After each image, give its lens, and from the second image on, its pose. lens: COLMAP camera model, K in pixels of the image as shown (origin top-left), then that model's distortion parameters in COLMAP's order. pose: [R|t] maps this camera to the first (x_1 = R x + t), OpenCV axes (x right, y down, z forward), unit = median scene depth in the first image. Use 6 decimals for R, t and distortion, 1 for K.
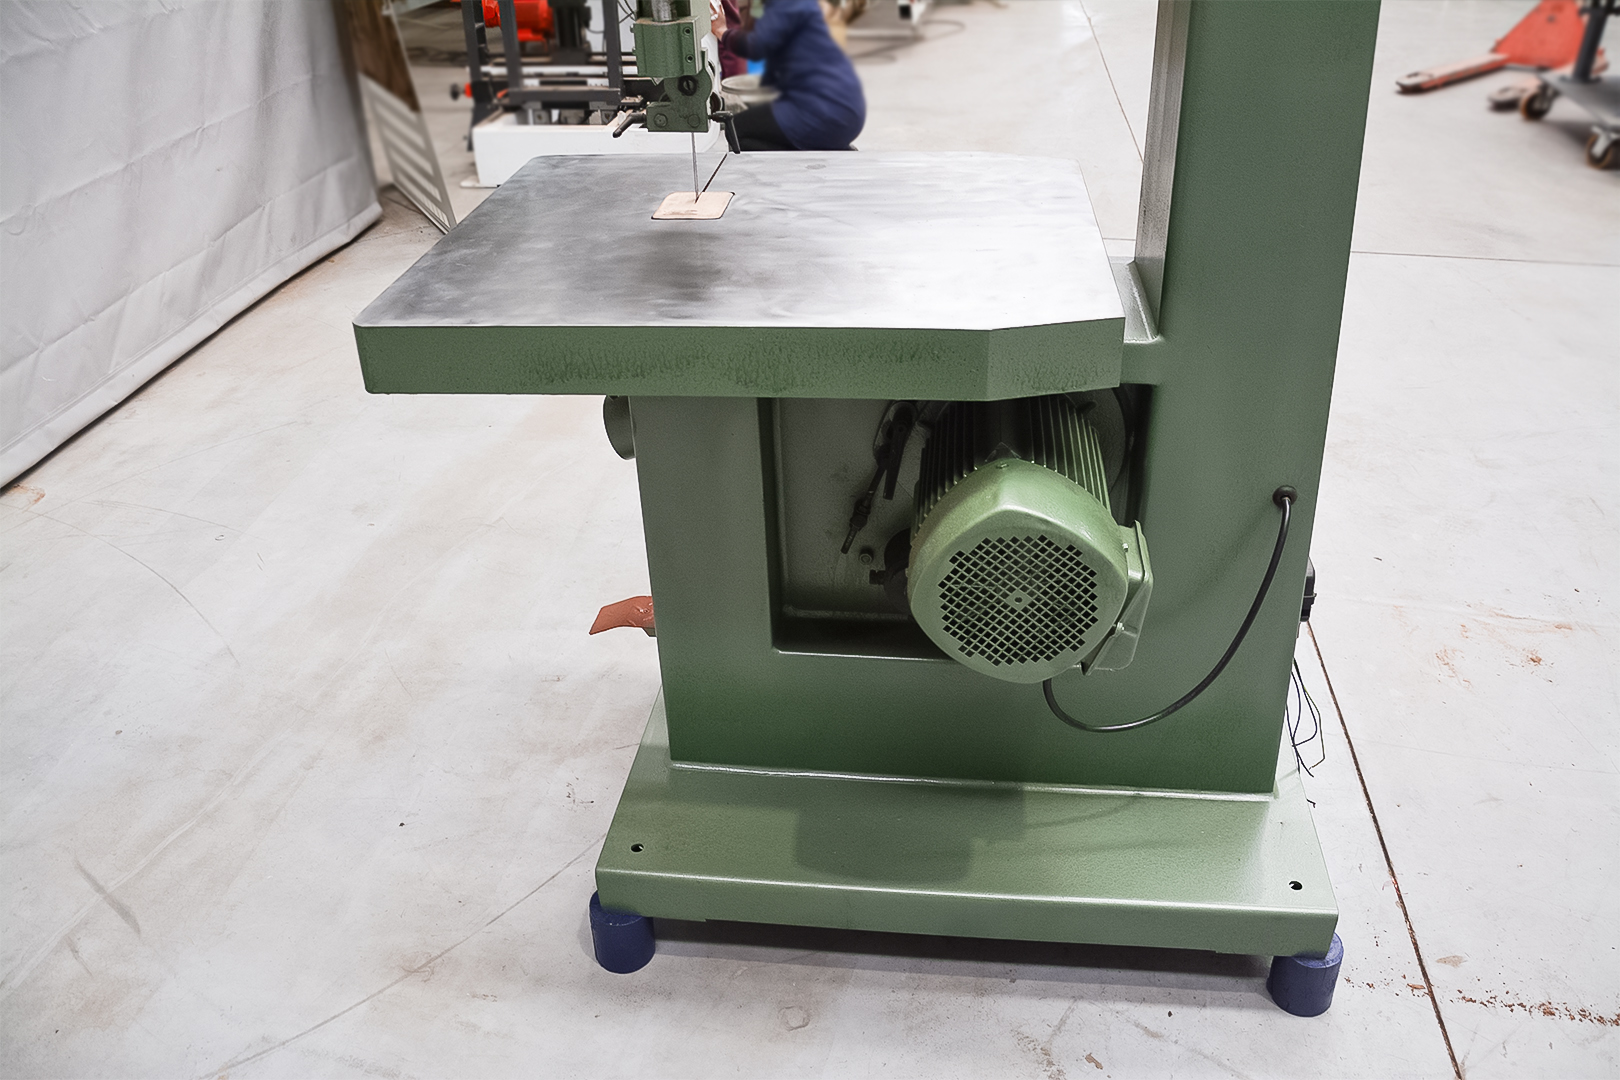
lens RADIAL K [[1261.9, 0, 821.1], [0, 1261.9, 563.1], [0, 0, 1]] dist [-0.159508, 0.119478]
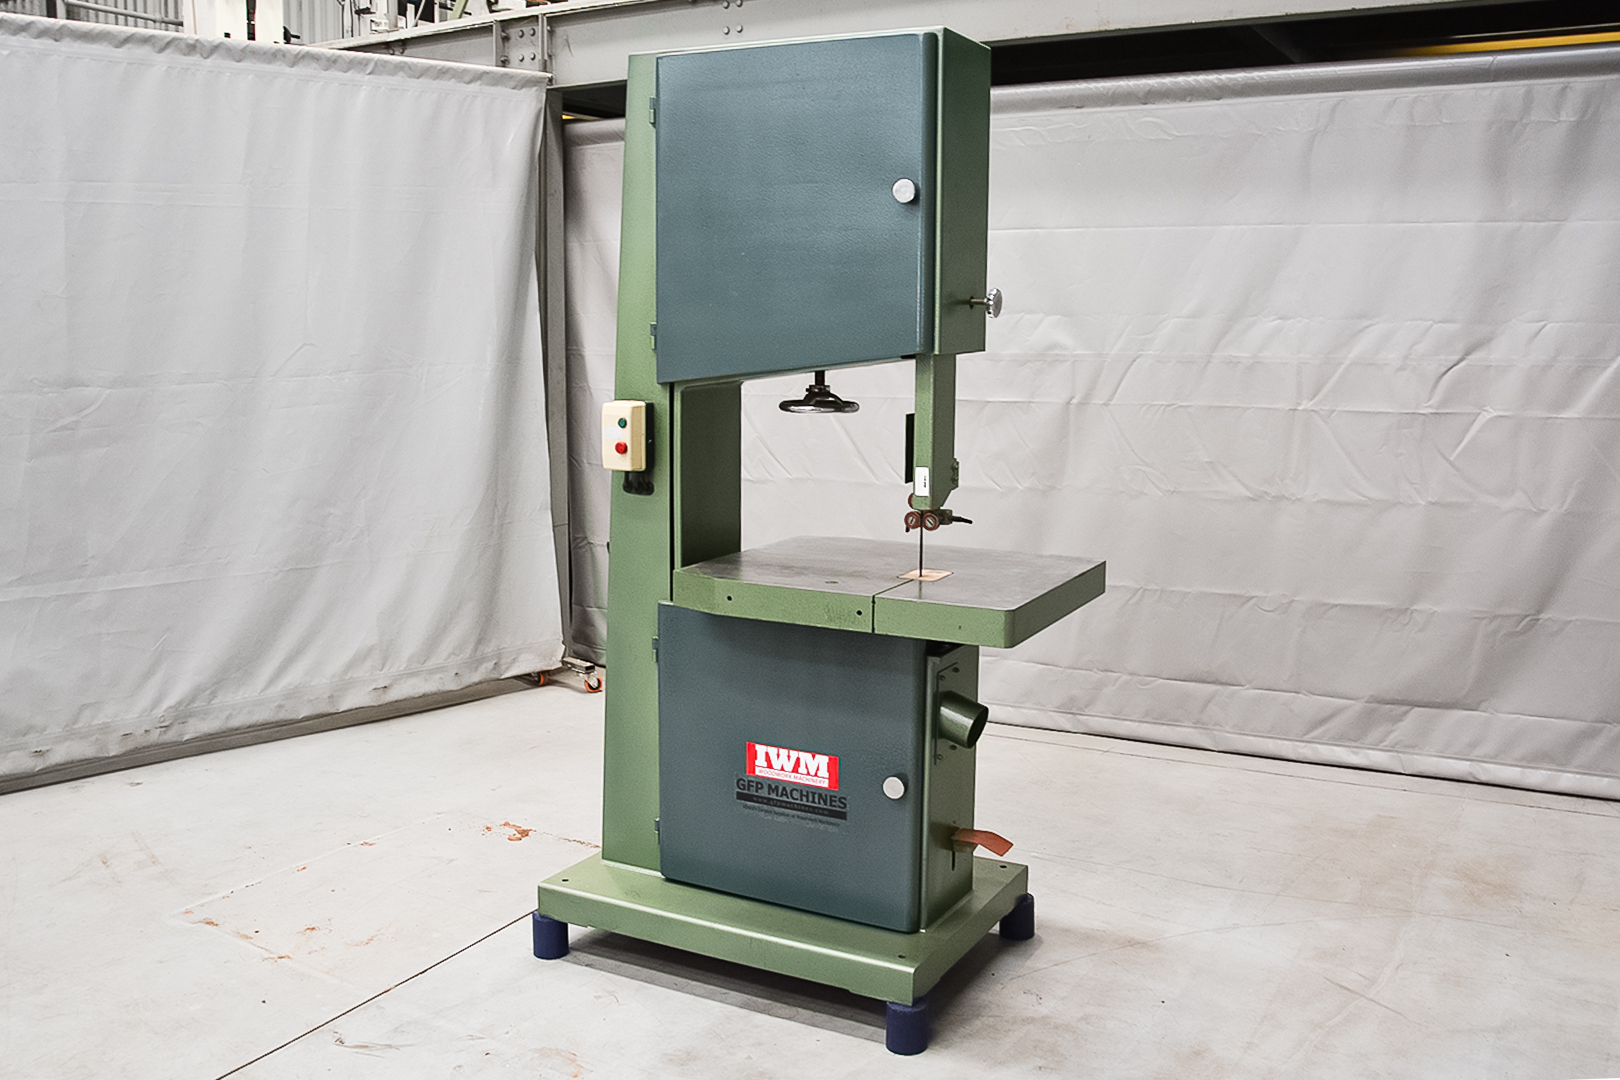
lens RADIAL K [[1458.7, 0, 786.2], [0, 1458.7, 494.4], [0, 0, 1]] dist [-0.154630, 0.121688]
pose [[-0.923655, -0.026056, 0.382339, -0.547741], [0.221174, 0.778513, 0.587367, -1.267270], [-0.312960, 0.627088, -0.713314, 1.925159]]
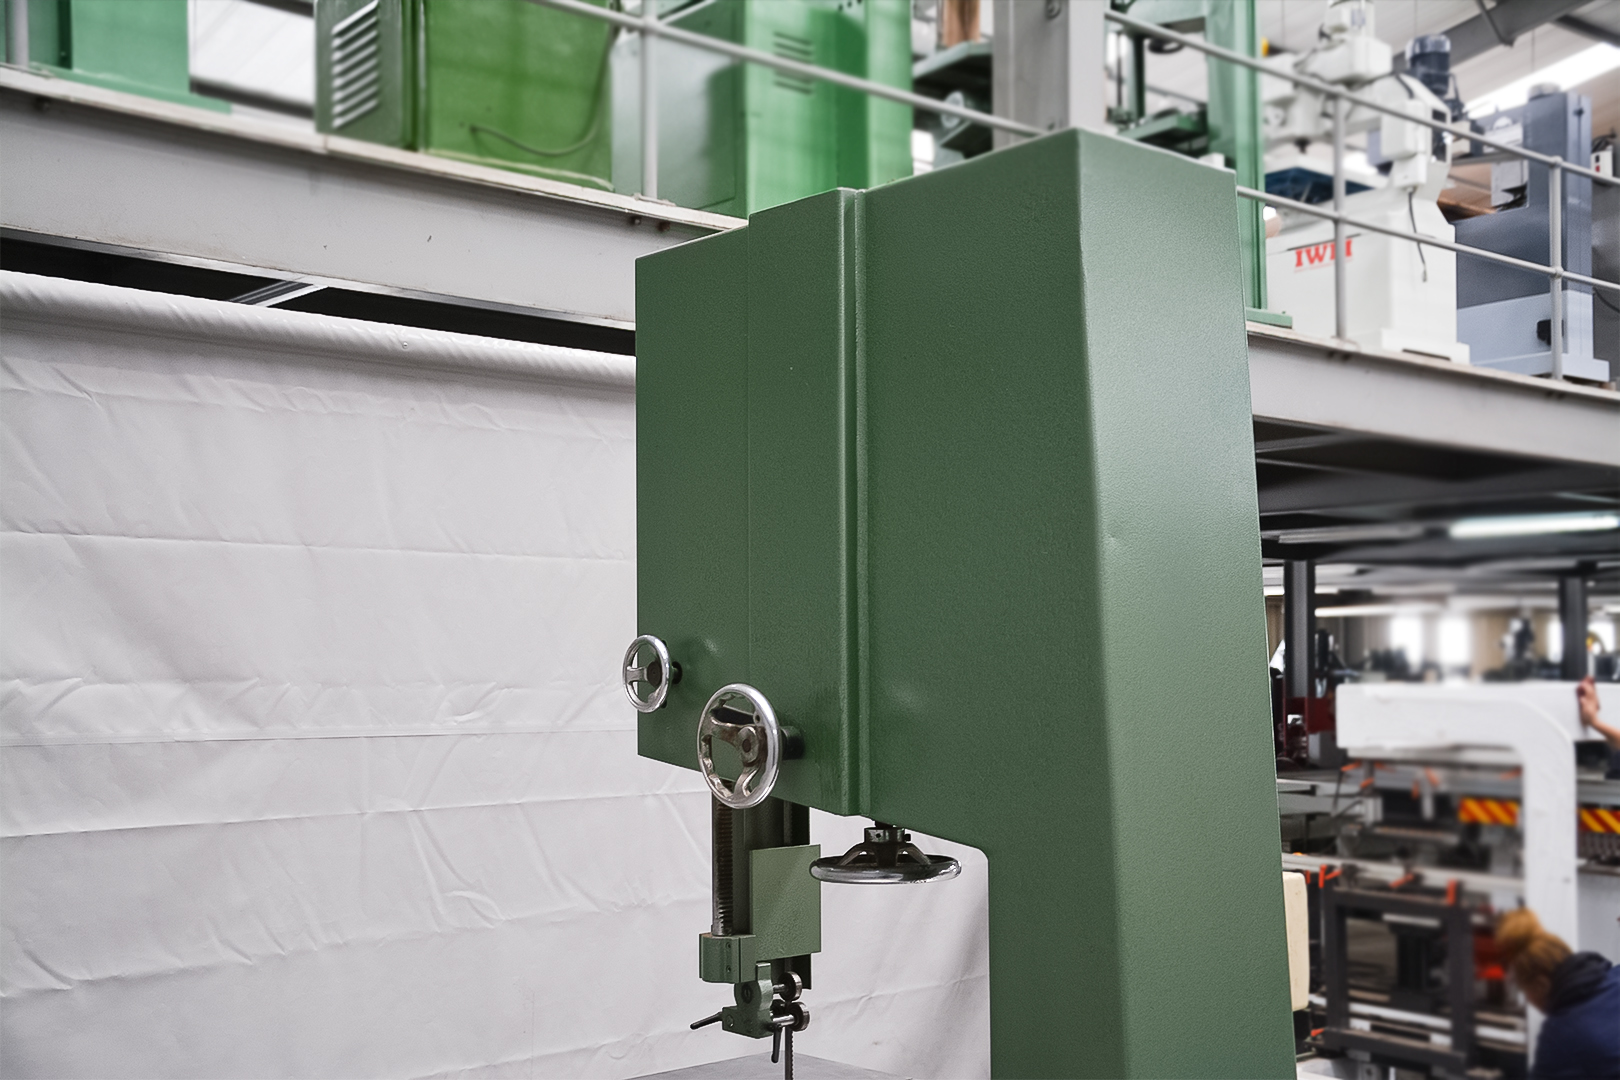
lens RADIAL K [[1858.6, 0, 814.1], [0, 1858.6, 566.8], [0, 0, 1]] dist [-0.007127, 0.327366]
pose [[0.739730, -0.016329, -0.672706, 0.796815], [-0.370680, 0.824460, -0.427624, -0.001854], [0.561602, 0.565685, 0.603825, -0.162590]]
